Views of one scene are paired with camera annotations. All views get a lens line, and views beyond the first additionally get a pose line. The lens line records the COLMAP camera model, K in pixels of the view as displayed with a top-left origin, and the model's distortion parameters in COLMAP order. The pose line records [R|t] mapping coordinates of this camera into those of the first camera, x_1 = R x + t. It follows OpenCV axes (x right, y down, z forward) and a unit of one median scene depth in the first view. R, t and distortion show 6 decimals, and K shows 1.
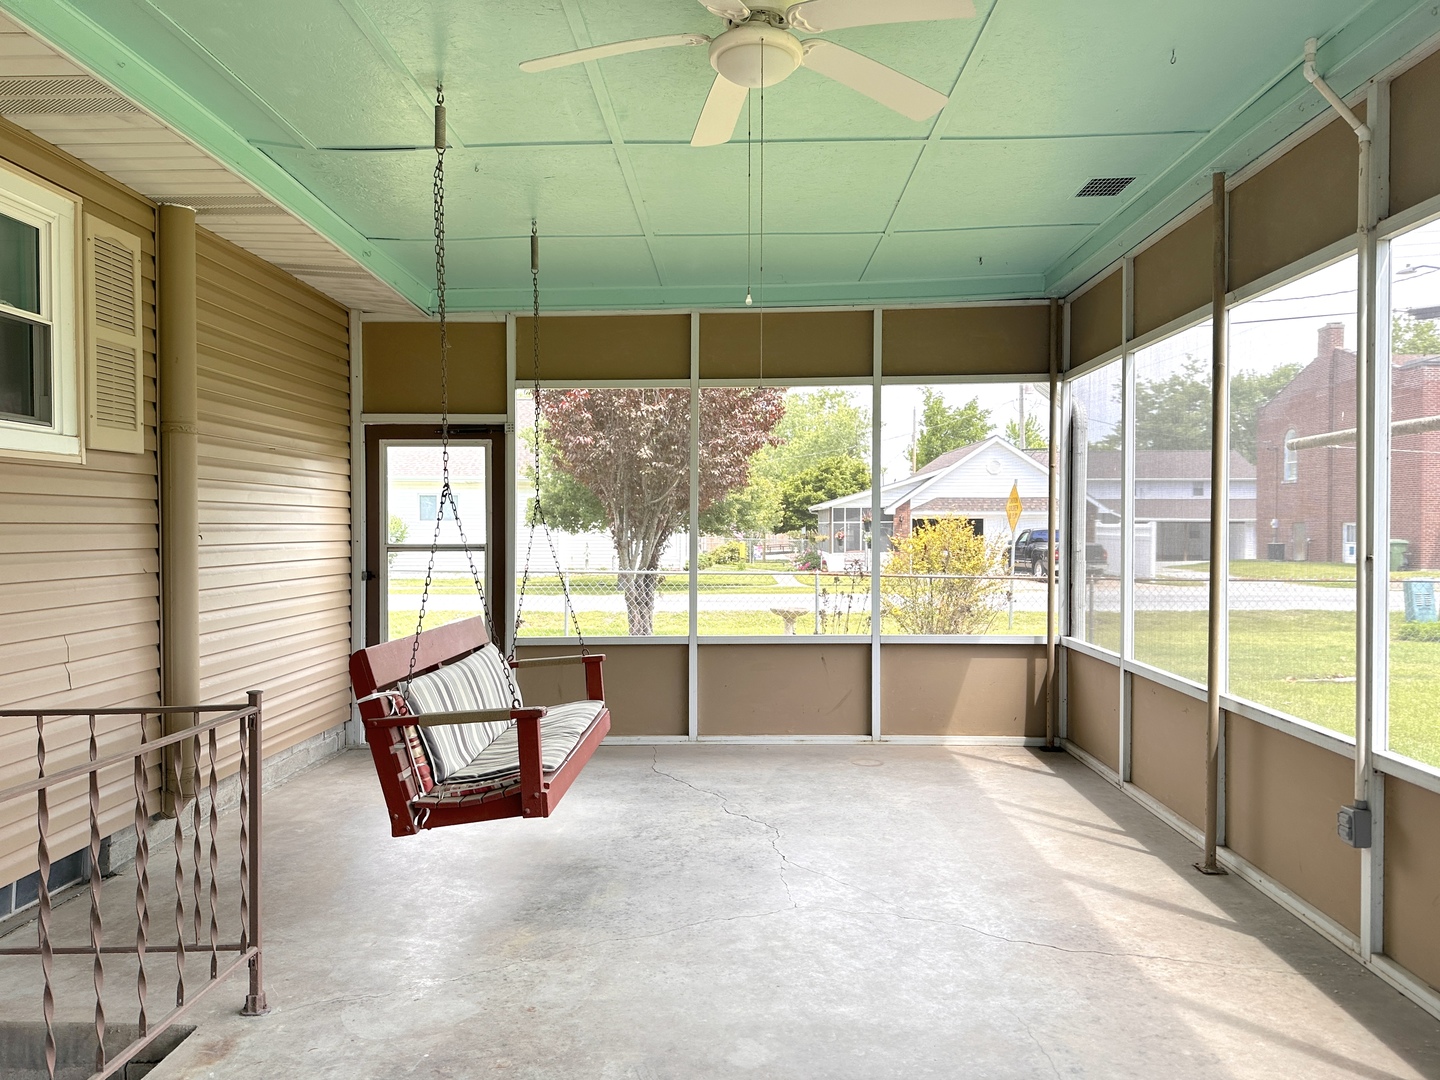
lens RADIAL K [[993.8, 0, 721.3], [0, 993.8, 539.7], [0, 0, 1]] dist [0.000992, -0.000050]
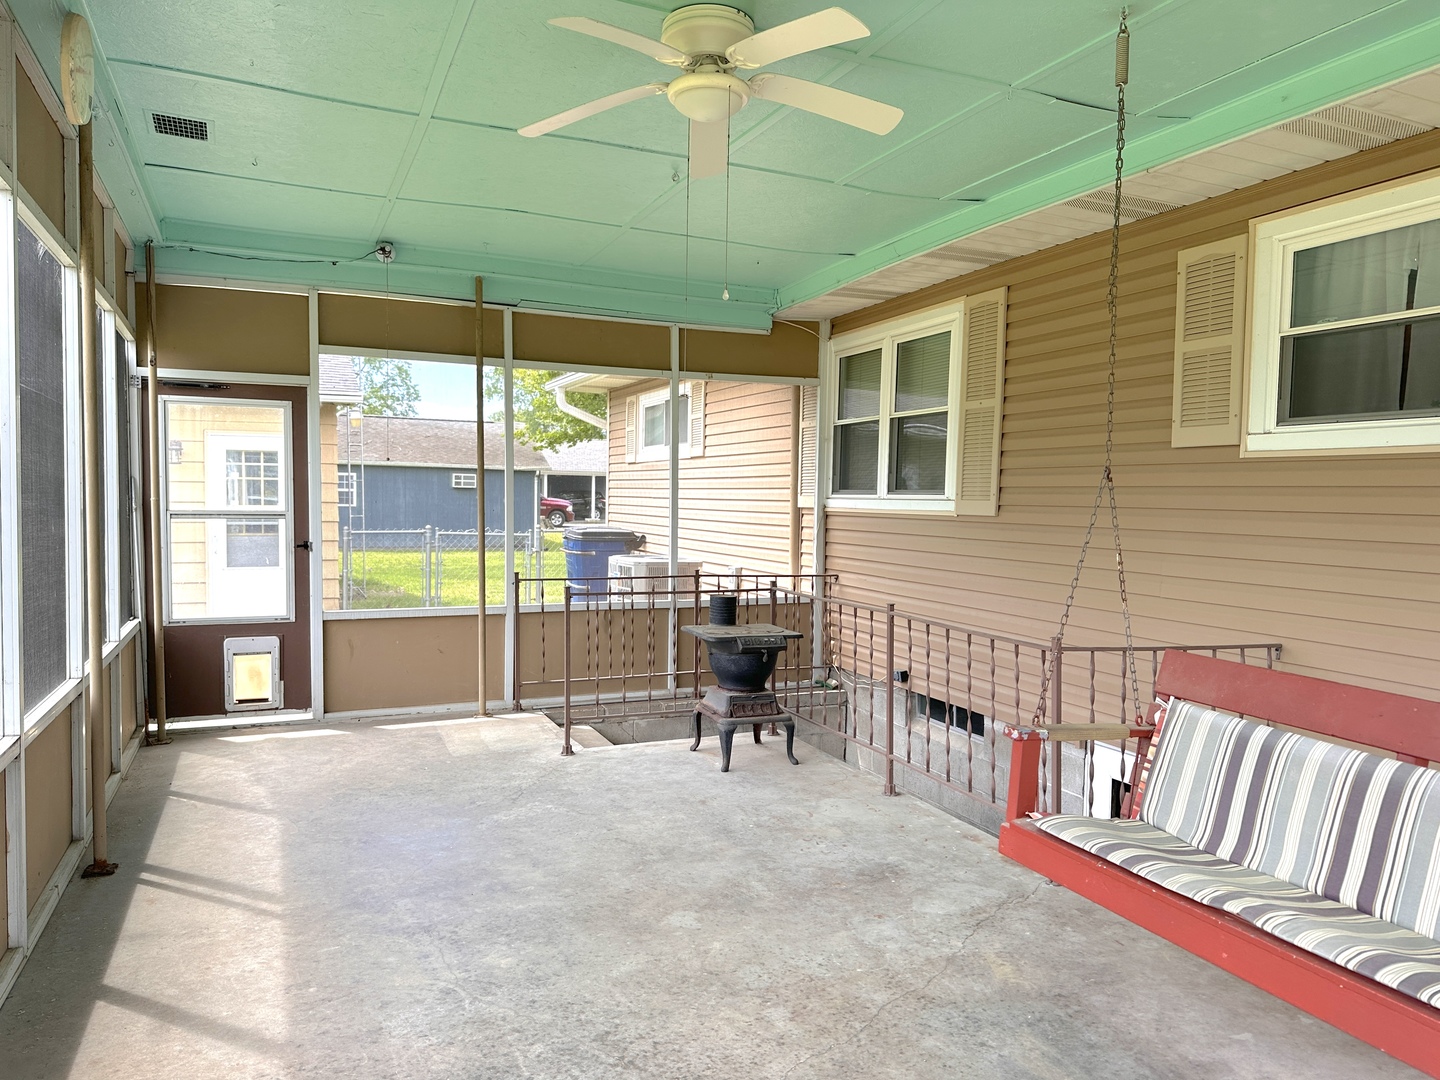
lens RADIAL K [[993.8, 0, 723.1], [0, 993.8, 544.4], [0, 0, 1]] dist [0.000992, -0.000050]
pose [[-0.902416, 0.003546, -0.430851, 0.493020], [-0.024665, 0.997901, 0.059873, -0.038245], [0.430159, 0.064657, -0.900435, 1.983617]]
